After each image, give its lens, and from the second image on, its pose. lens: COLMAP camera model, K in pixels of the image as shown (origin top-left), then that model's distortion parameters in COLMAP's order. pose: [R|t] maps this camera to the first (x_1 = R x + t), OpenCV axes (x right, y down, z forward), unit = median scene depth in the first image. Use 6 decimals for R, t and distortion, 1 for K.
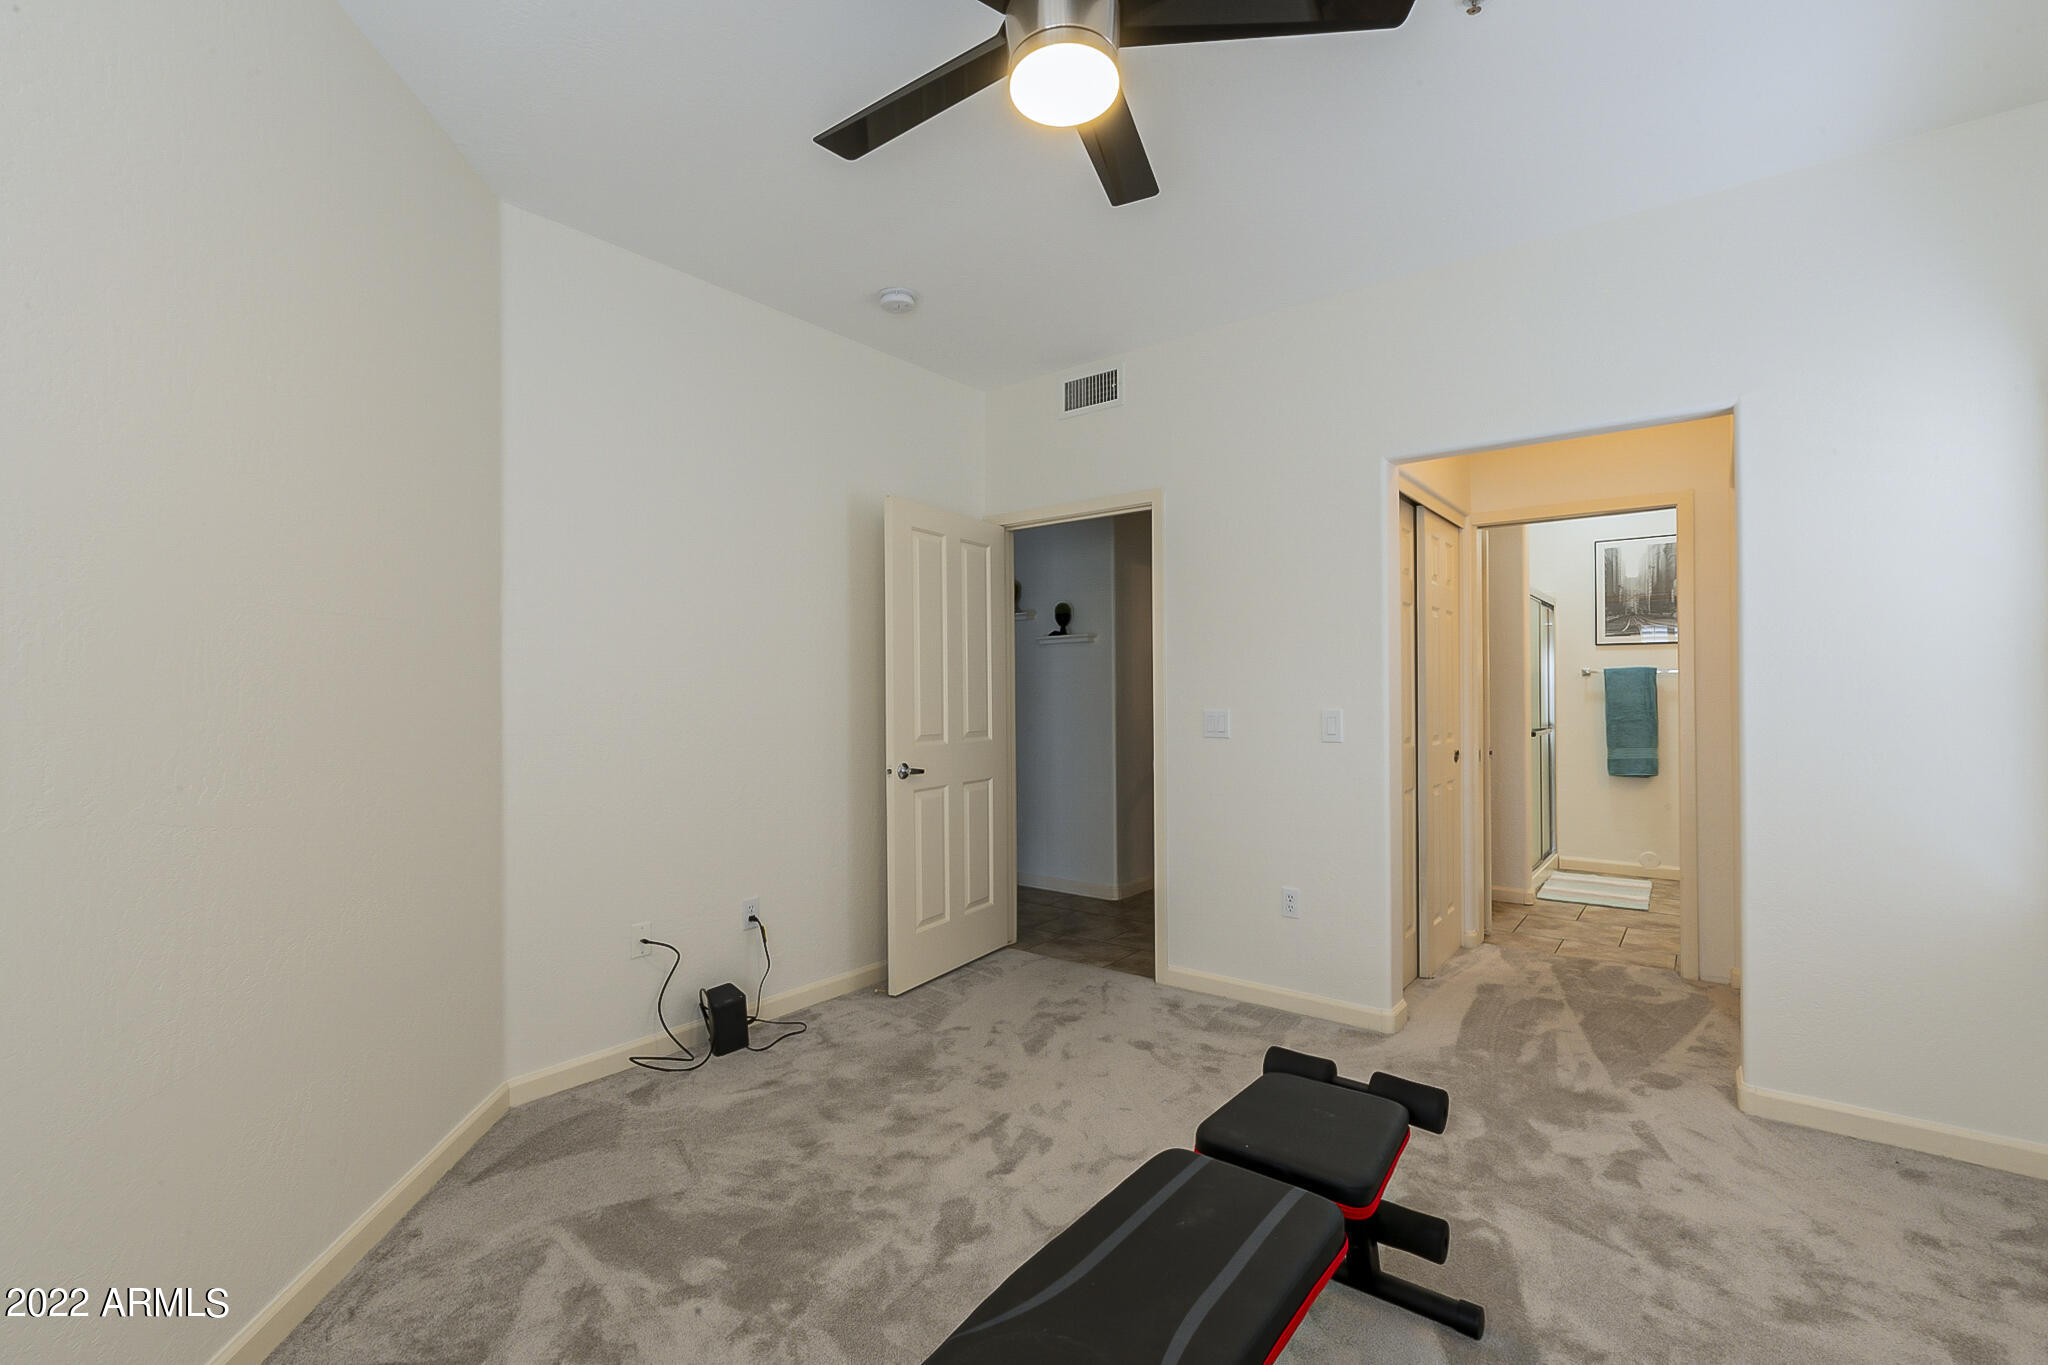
lens RADIAL K [[902.7, 0, 1015.9], [0, 902.7, 689.4], [0, 0, 1]] dist [-0.004635, 0.000597]
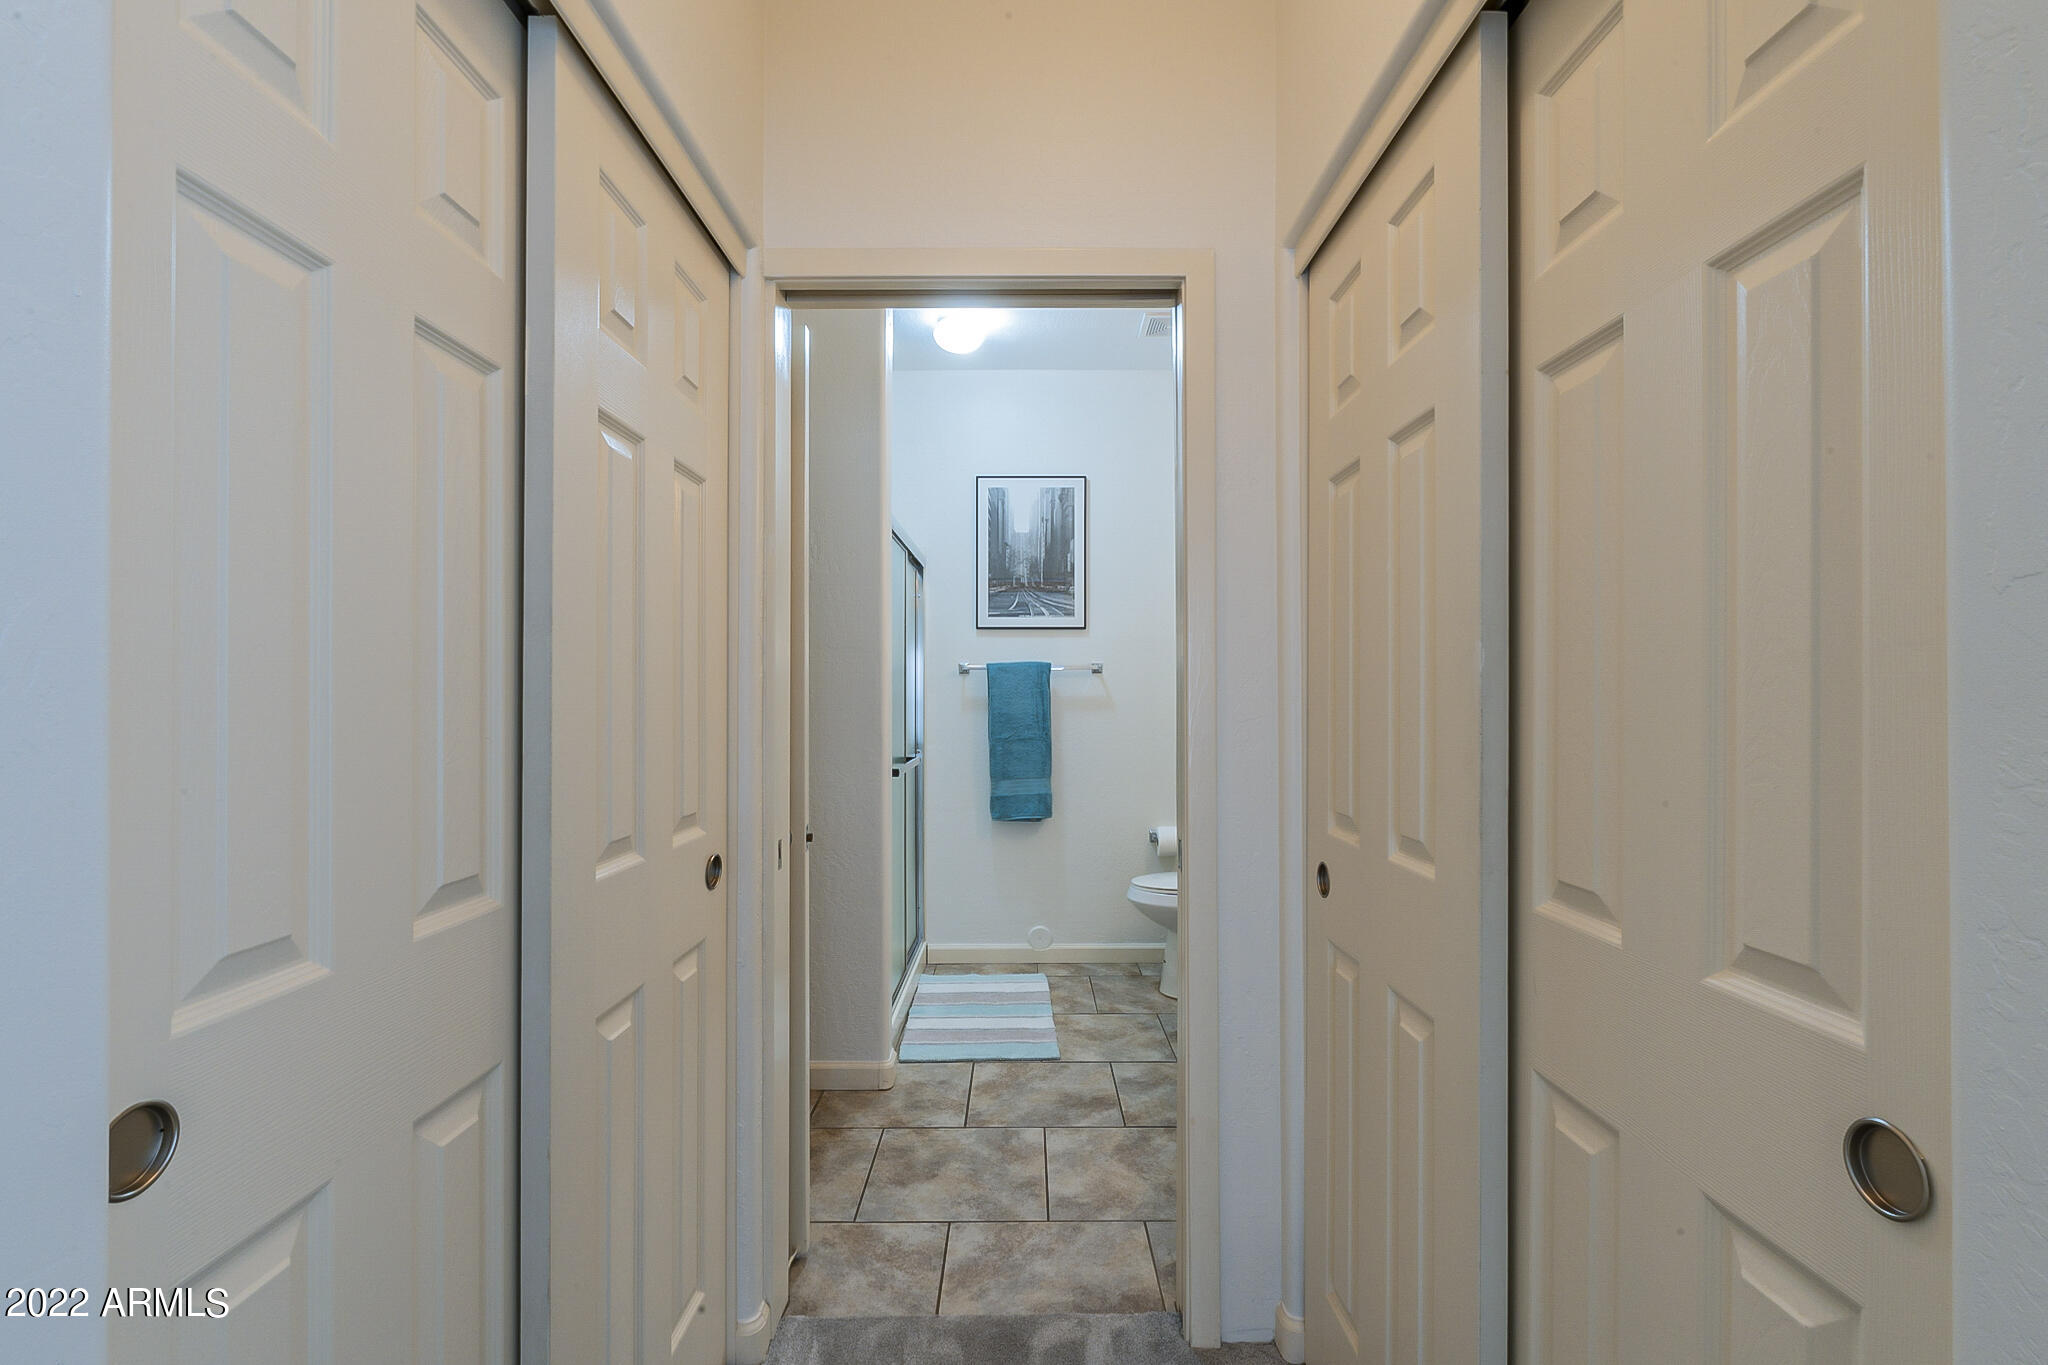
lens RADIAL K [[902.7, 0, 1015.9], [0, 902.7, 689.4], [0, 0, 1]] dist [-0.004635, 0.000597]
pose [[0.792828, 0.009724, 0.609368, 0.259883], [-0.007468, 0.999953, -0.006241, 0.000886], [-0.609400, 0.000398, 0.792863, 0.454884]]
